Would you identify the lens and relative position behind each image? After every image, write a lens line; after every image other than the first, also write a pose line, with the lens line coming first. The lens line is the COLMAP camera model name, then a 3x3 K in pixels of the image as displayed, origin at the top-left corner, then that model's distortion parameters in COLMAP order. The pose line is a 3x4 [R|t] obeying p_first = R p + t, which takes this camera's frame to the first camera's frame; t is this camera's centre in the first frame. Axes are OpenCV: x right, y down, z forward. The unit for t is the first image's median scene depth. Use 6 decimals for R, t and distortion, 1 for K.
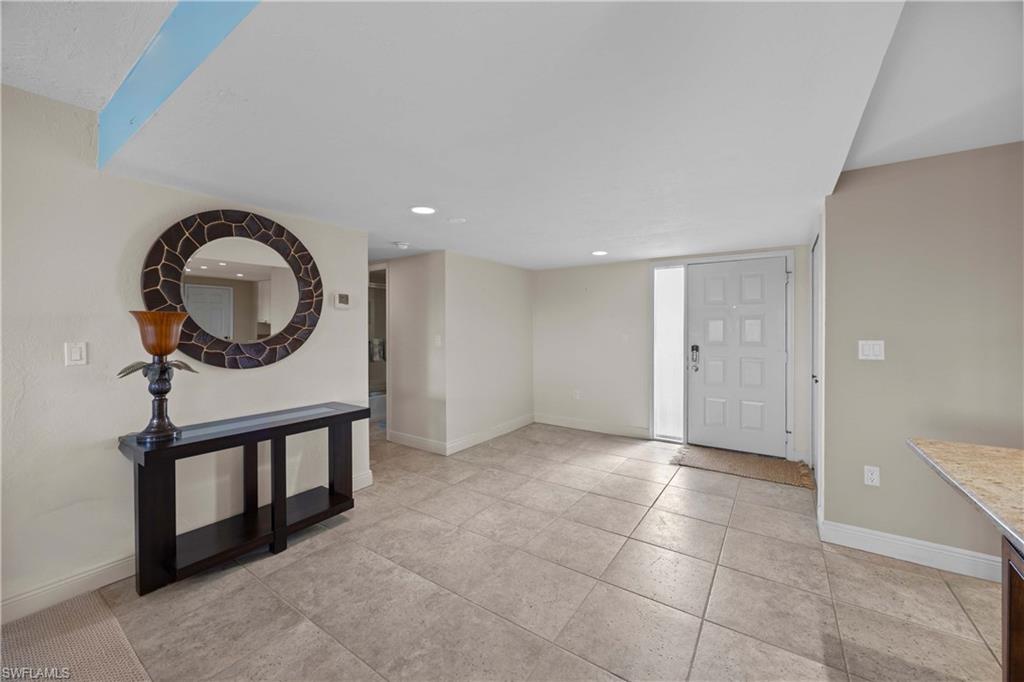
lens RADIAL K [[388.0, 0, 514.3], [0, 388.0, 331.7], [0, 0, 1]] dist [0.003078, 0.000104]
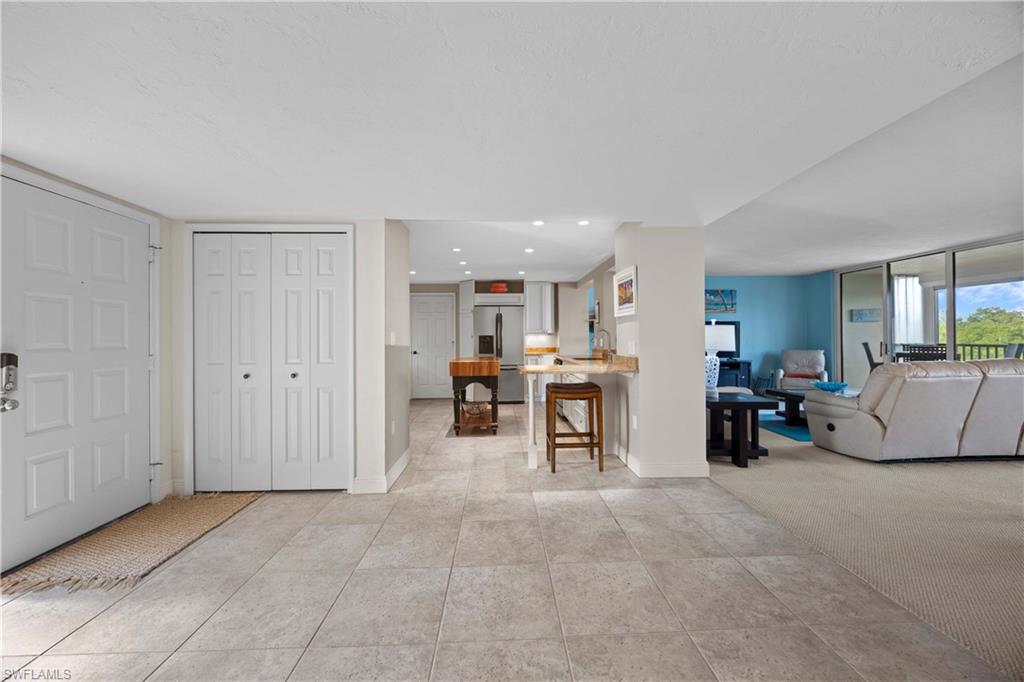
lens RADIAL K [[388.0, 0, 513.2], [0, 388.0, 338.7], [0, 0, 1]] dist [0.003078, 0.000104]
pose [[-0.592590, 0.007703, 0.805468, -0.513272], [0.014585, 0.999893, 0.001168, 0.051483], [-0.805372, 0.012440, -0.592639, 1.567421]]
